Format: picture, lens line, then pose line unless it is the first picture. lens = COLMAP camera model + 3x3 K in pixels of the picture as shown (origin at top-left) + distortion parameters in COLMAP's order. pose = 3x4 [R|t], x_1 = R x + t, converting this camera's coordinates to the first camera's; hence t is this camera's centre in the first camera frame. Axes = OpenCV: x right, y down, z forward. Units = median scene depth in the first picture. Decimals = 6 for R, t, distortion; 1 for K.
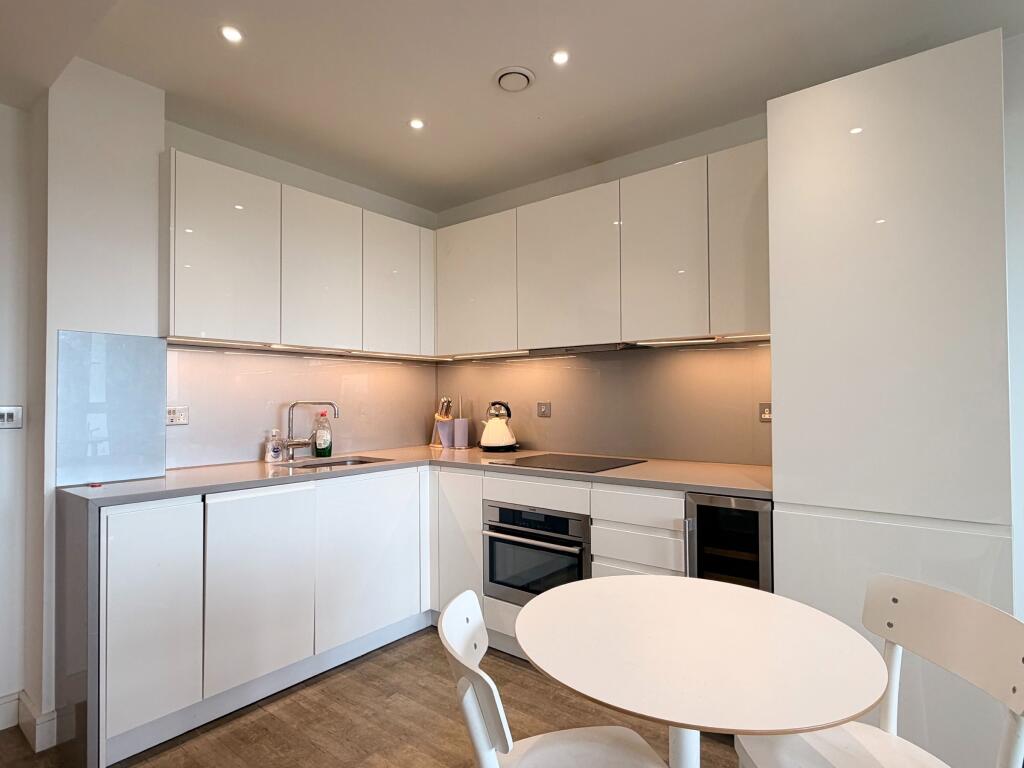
lens RADIAL K [[557.7, 0, 513.4], [0, 557.7, 384.3], [0, 0, 1]] dist [-0.002635, 0.001846]
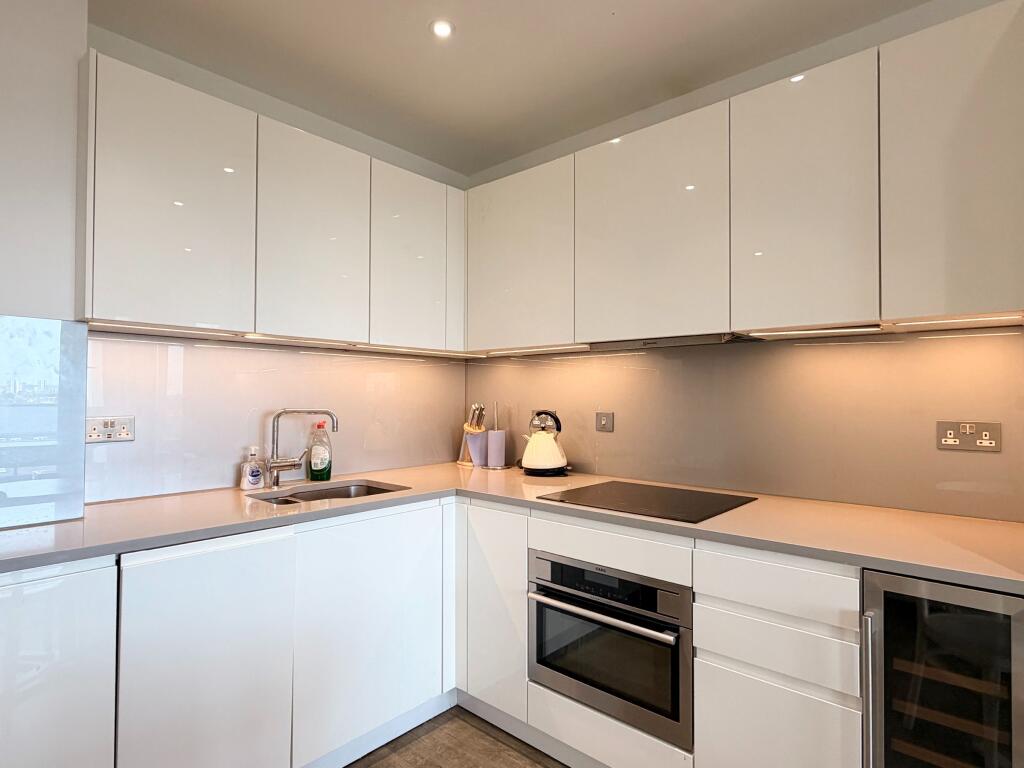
lens RADIAL K [[557.7, 0, 514.0], [0, 557.7, 385.4], [0, 0, 1]] dist [-0.002635, 0.001846]
pose [[0.998685, 0.008545, -0.050547, -0.036473], [-0.008308, 0.999953, 0.004903, -0.008700], [0.050587, -0.004476, 0.998710, 0.260262]]
